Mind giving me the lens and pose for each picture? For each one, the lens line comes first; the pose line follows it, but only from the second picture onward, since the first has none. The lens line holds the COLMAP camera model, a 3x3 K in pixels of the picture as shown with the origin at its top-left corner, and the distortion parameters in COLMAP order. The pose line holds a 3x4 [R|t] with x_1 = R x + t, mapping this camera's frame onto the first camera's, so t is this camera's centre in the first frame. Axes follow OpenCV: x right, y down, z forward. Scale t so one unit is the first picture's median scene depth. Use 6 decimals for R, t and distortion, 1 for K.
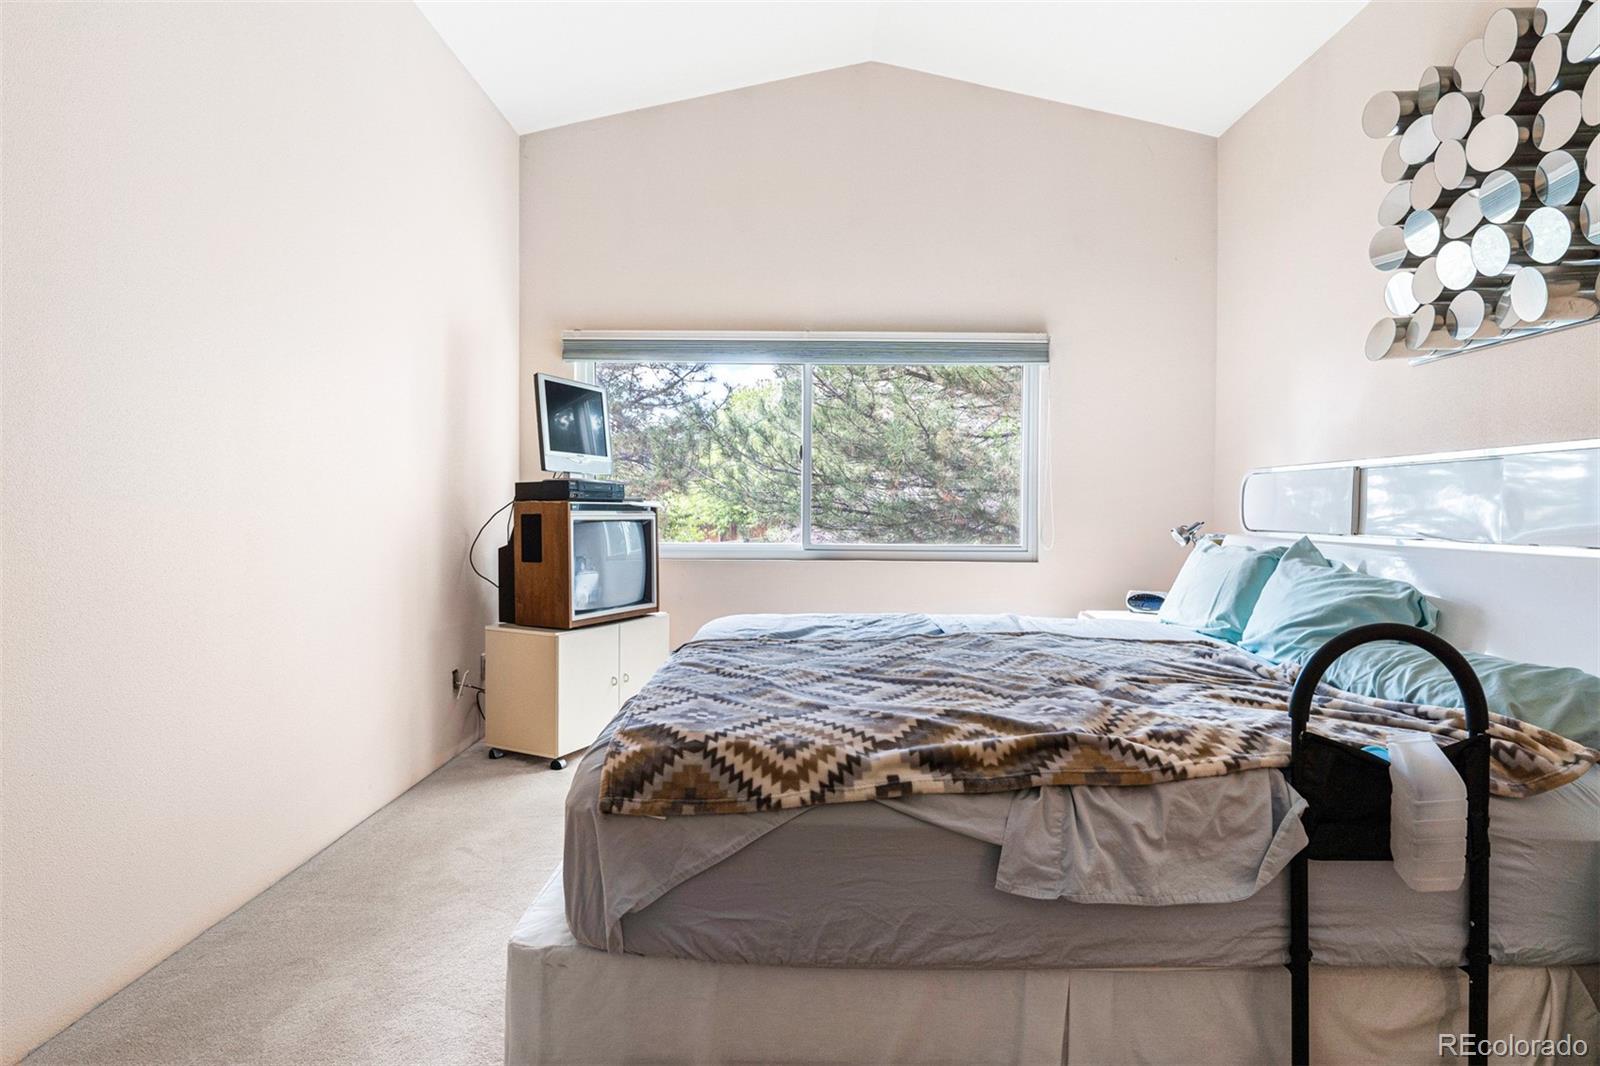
lens RADIAL K [[830.7, 0, 800.0], [0, 830.7, 533.0], [0, 0, 1]] dist [-0.002787, 0.001517]
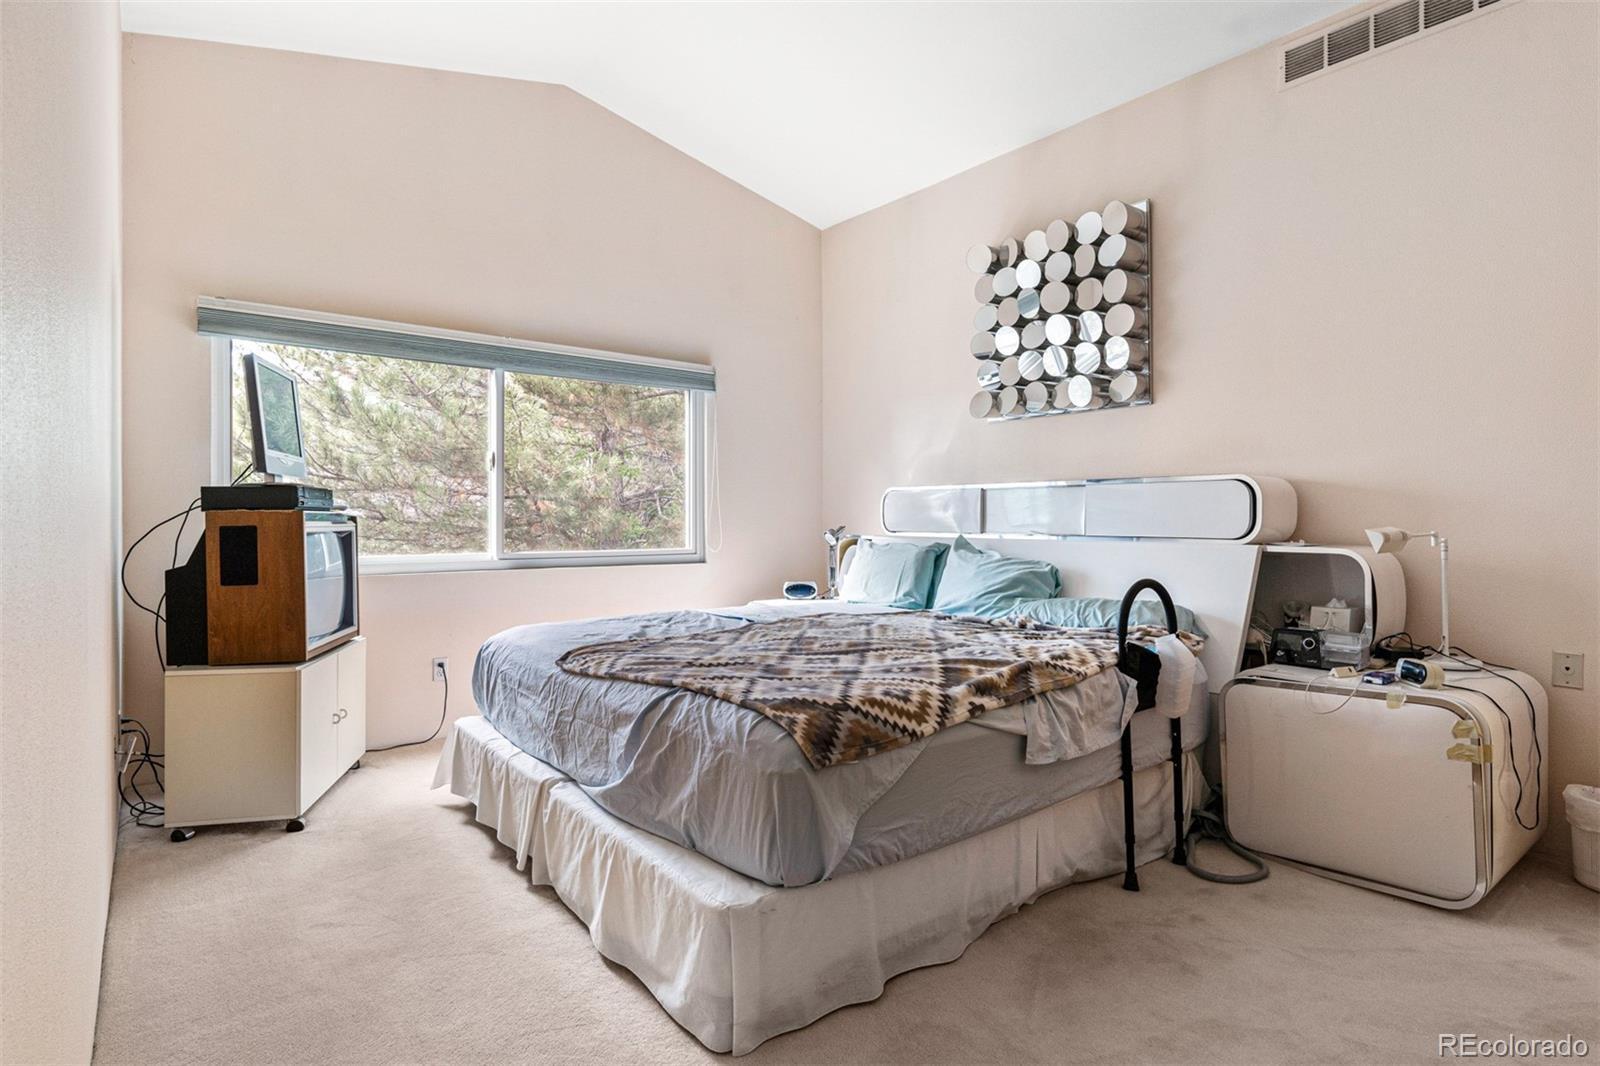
lens RADIAL K [[835.6, 0, 803.2], [0, 835.6, 523.3], [0, 0, 1]] dist [-0.004220, -0.000044]
pose [[0.772098, -0.009702, 0.635429, -0.590699], [0.021902, 0.999696, -0.011349, -0.005697], [-0.635126, 0.022680, 0.772076, 0.029888]]
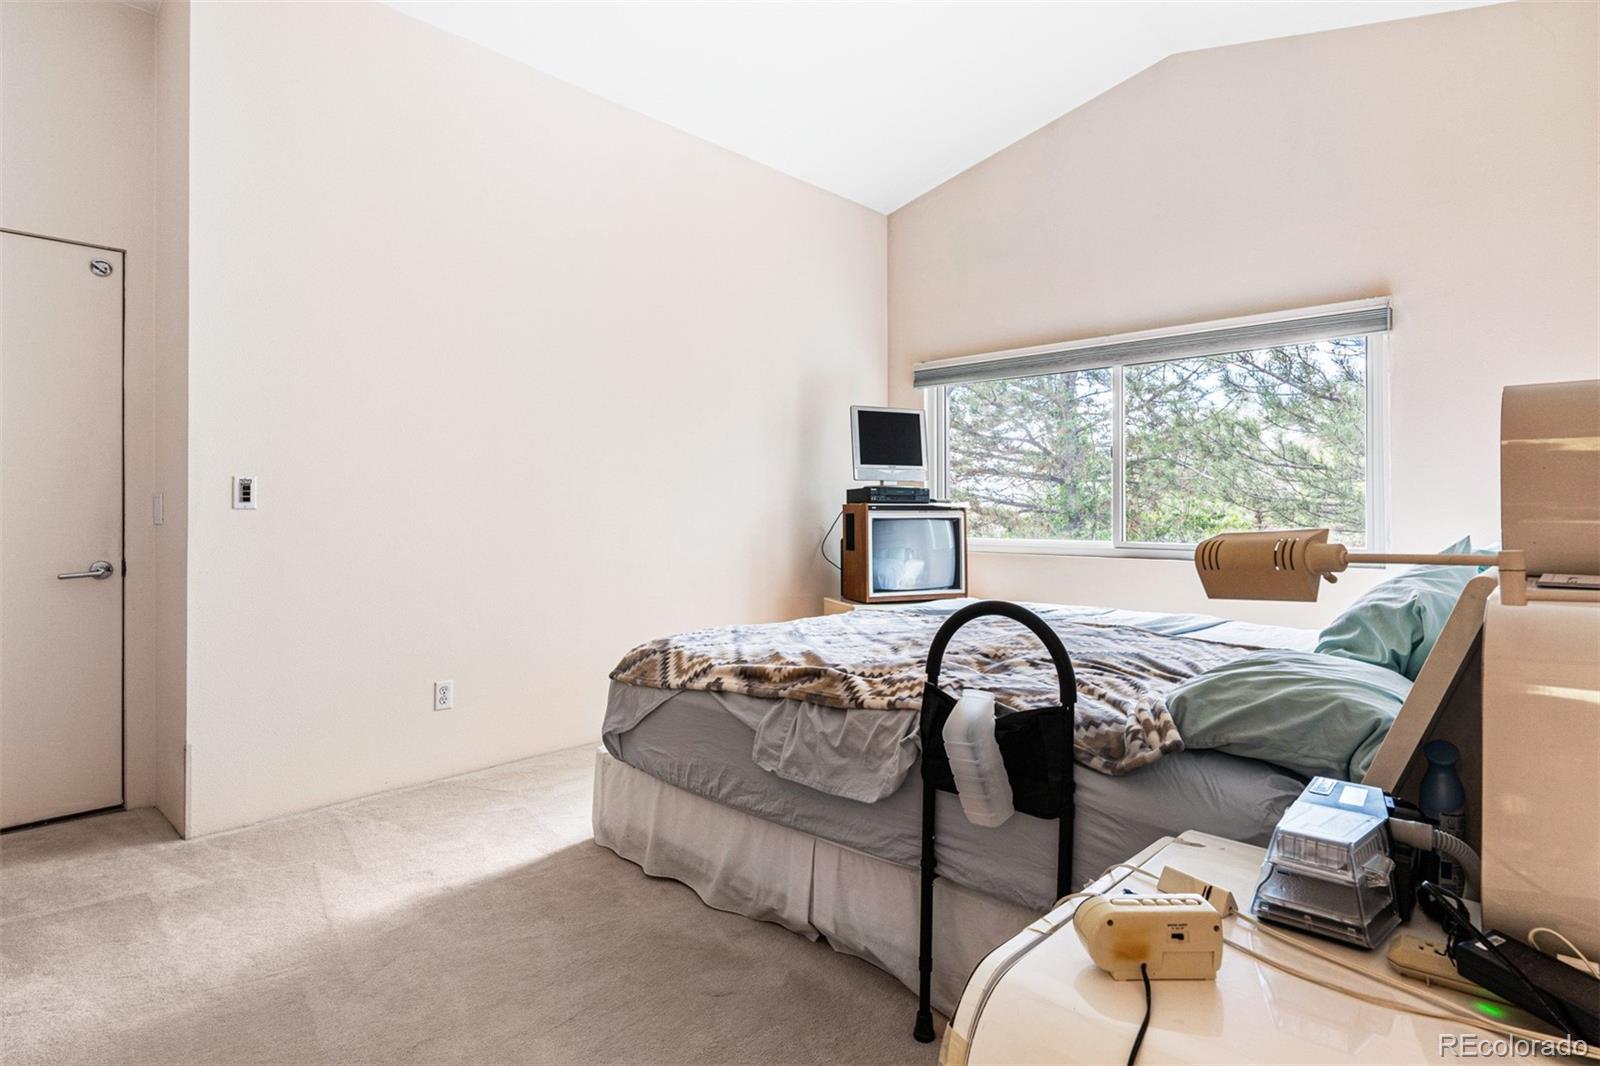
lens RADIAL K [[835.6, 0, 803.2], [0, 835.6, 523.3], [0, 0, 1]] dist [-0.004220, -0.000044]
pose [[0.734794, 0.003145, -0.678283, 0.731621], [-0.013398, 0.999861, -0.009878, 0.009453], [0.678158, 0.016346, 0.734735, -0.026344]]
